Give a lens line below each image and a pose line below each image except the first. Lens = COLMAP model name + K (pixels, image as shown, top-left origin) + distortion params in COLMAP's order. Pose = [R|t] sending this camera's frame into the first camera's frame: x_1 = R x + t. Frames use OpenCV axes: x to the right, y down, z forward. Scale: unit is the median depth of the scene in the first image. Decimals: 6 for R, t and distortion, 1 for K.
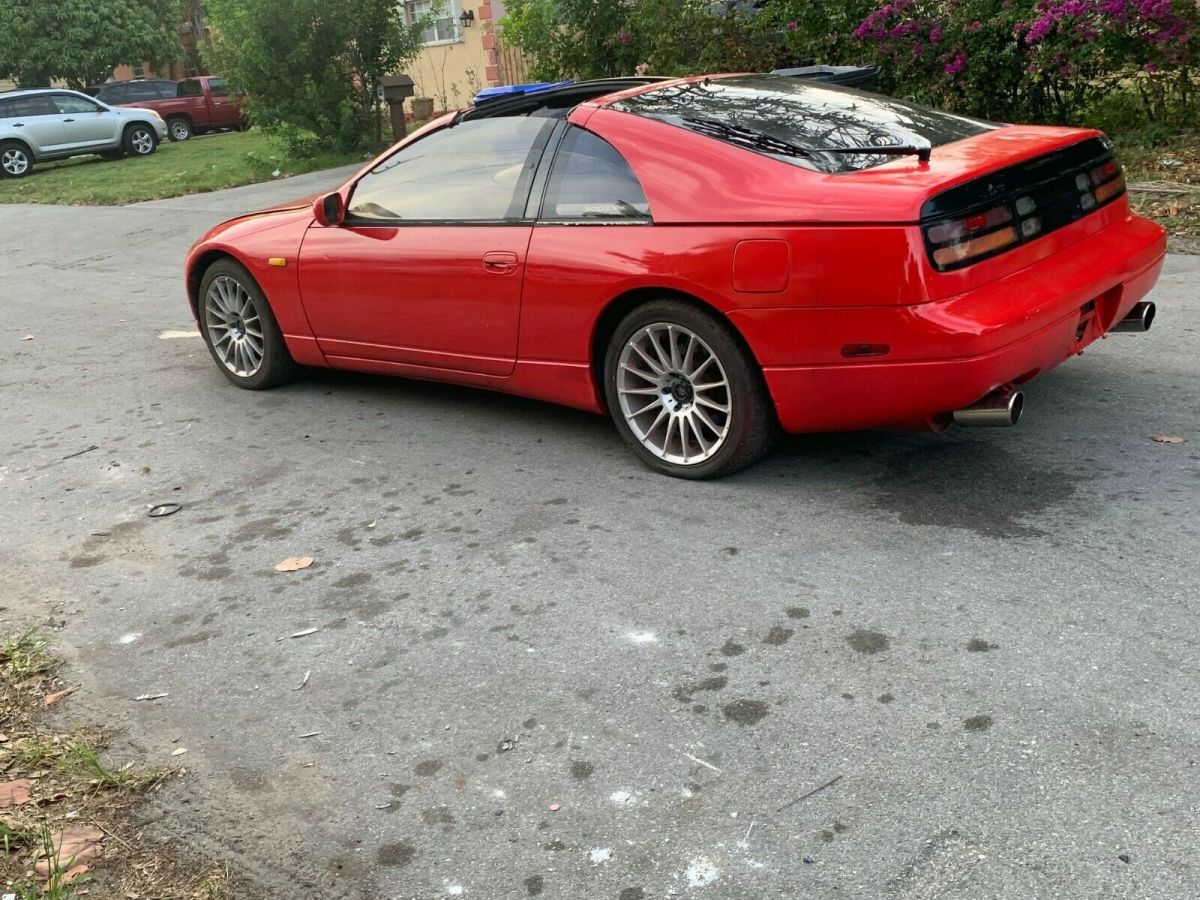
lens RADIAL K [[1189.4, 0, 597.6], [0, 1189.4, 449.1], [0, 0, 1]] dist [0.017338, 0.000000]
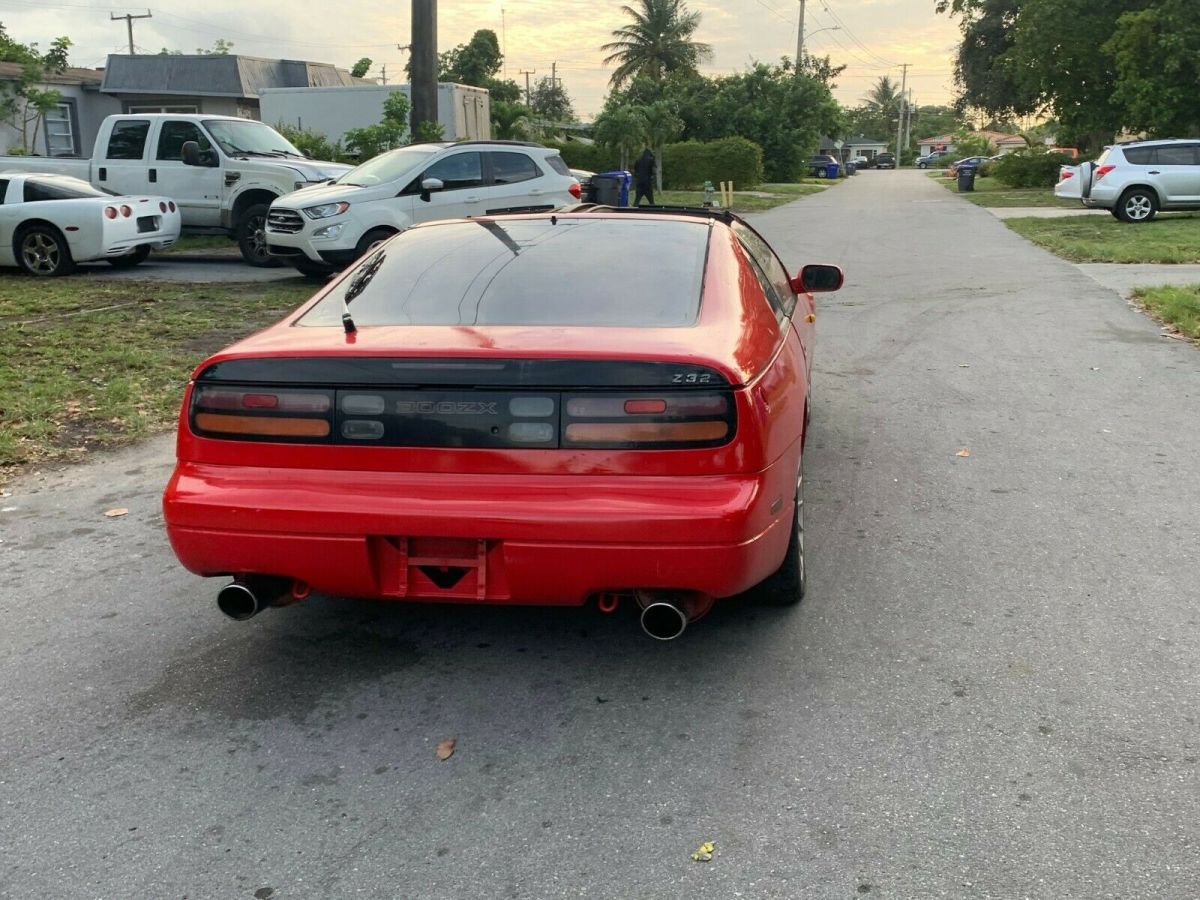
lens RADIAL K [[1189.4, 0, 602.3], [0, 1189.4, 458.7], [0, 0, 1]] dist [0.017338, 0.000000]
pose [[0.508820, 0.292104, -0.809801, 0.829806], [-0.305610, 0.940695, 0.147296, -0.248161], [0.804801, 0.172537, 0.567914, 0.466052]]
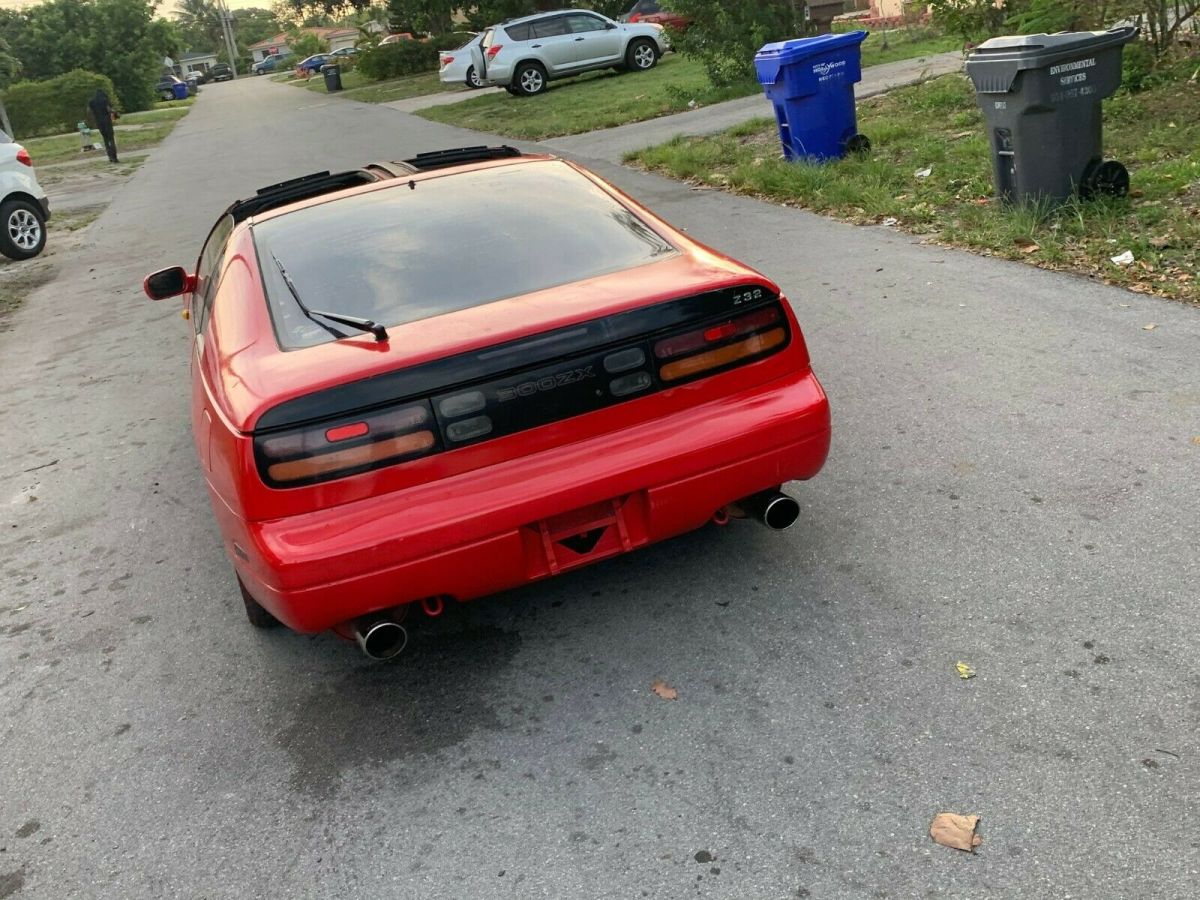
lens RADIAL K [[1189.4, 0, 603.9], [0, 1189.4, 442.5], [0, 0, 1]] dist [0.017338, 0.000000]
pose [[0.878535, 0.124675, -0.461122, 0.601984], [-0.080757, 0.990208, 0.113868, -0.200459], [0.470803, -0.062798, 0.880001, 0.211927]]
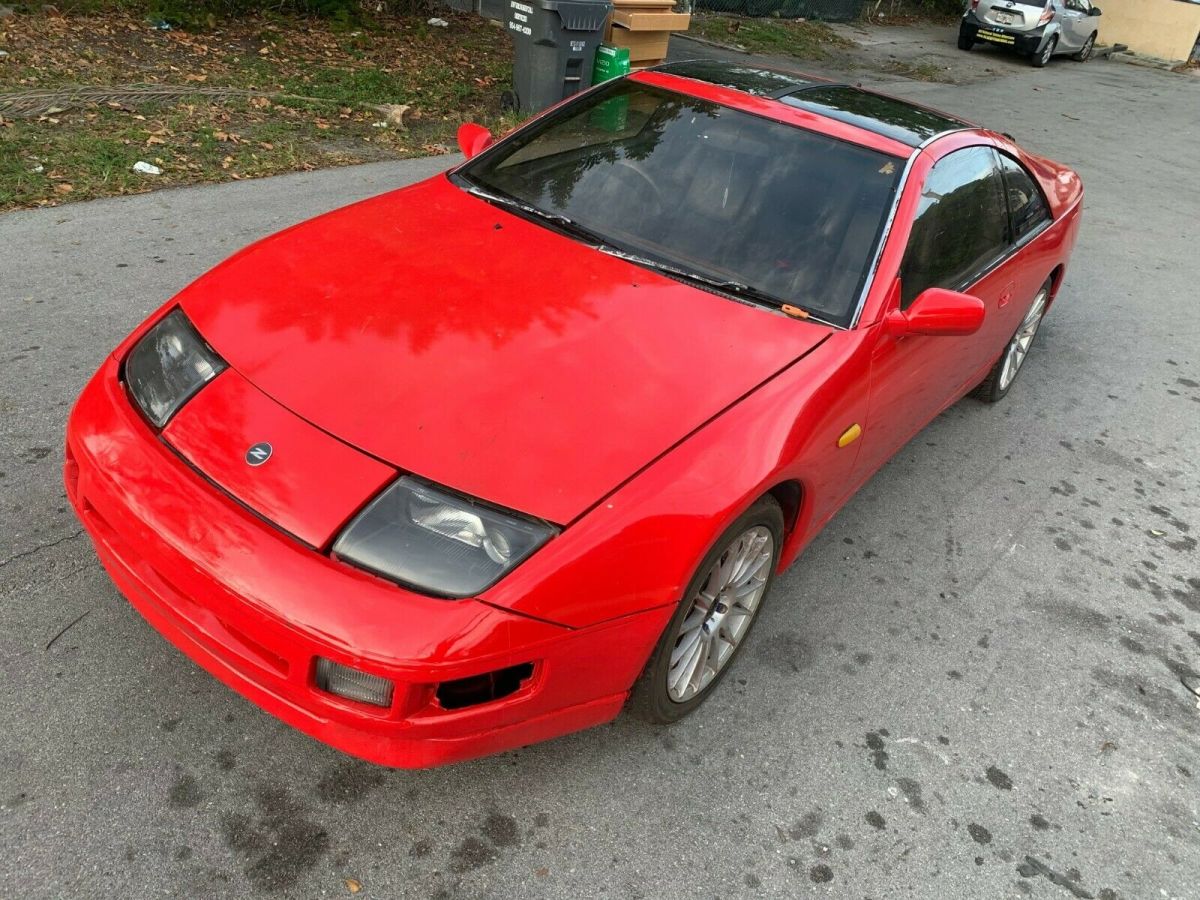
lens RADIAL K [[897.9, 0, 605.5], [0, 897.9, 448.2], [0, 0, 1]] dist [0.013364, -0.006637]
pose [[-0.076316, -0.448804, 0.890365, -0.685226], [0.195879, 0.868820, 0.454733, -0.393173], [-0.977654, 0.209108, 0.021606, 1.135564]]
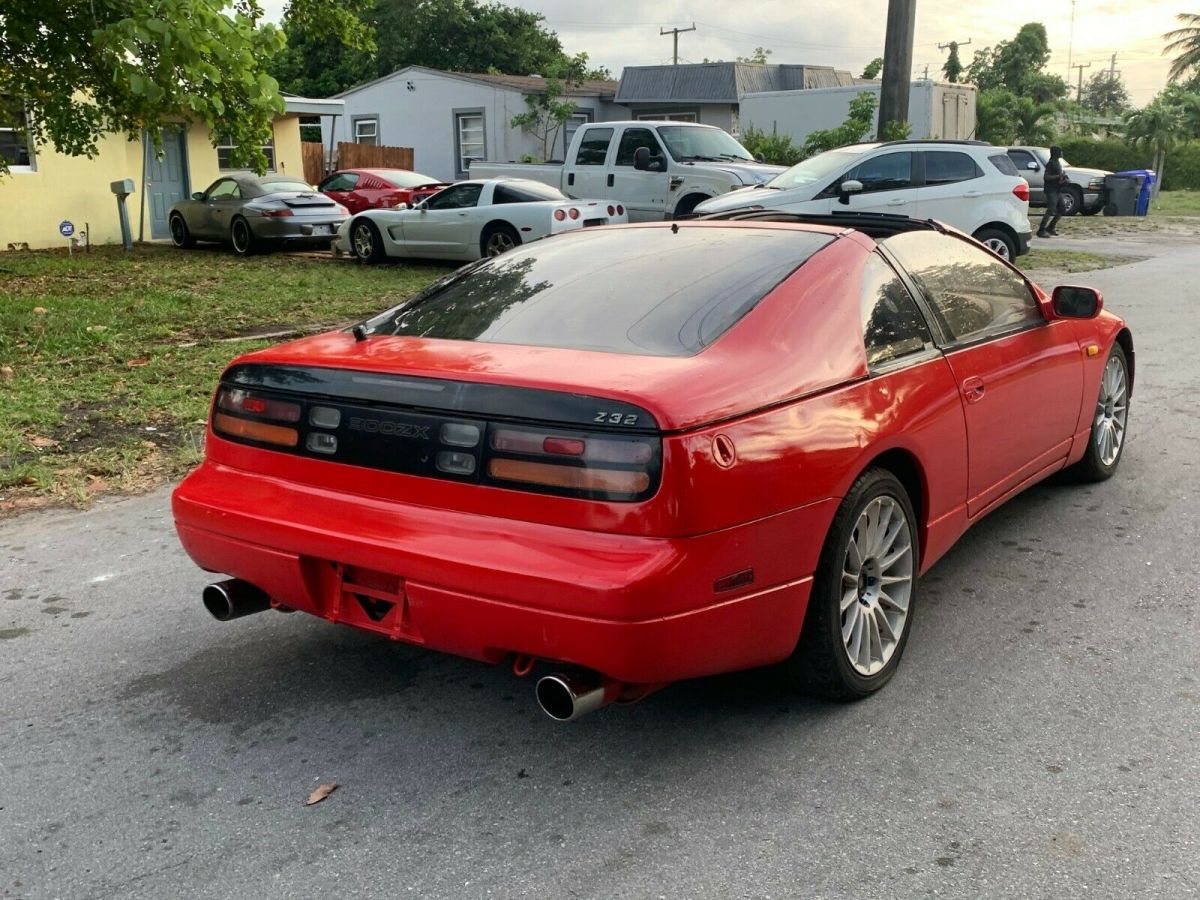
lens RADIAL K [[1189.4, 0, 598.3], [0, 1189.4, 448.8], [0, 0, 1]] dist [0.017338, 0.000000]
pose [[0.095271, 0.313525, -0.944788, 0.836705], [-0.305916, 0.912398, 0.271929, -0.334609], [0.947280, 0.263119, 0.182837, 0.737793]]
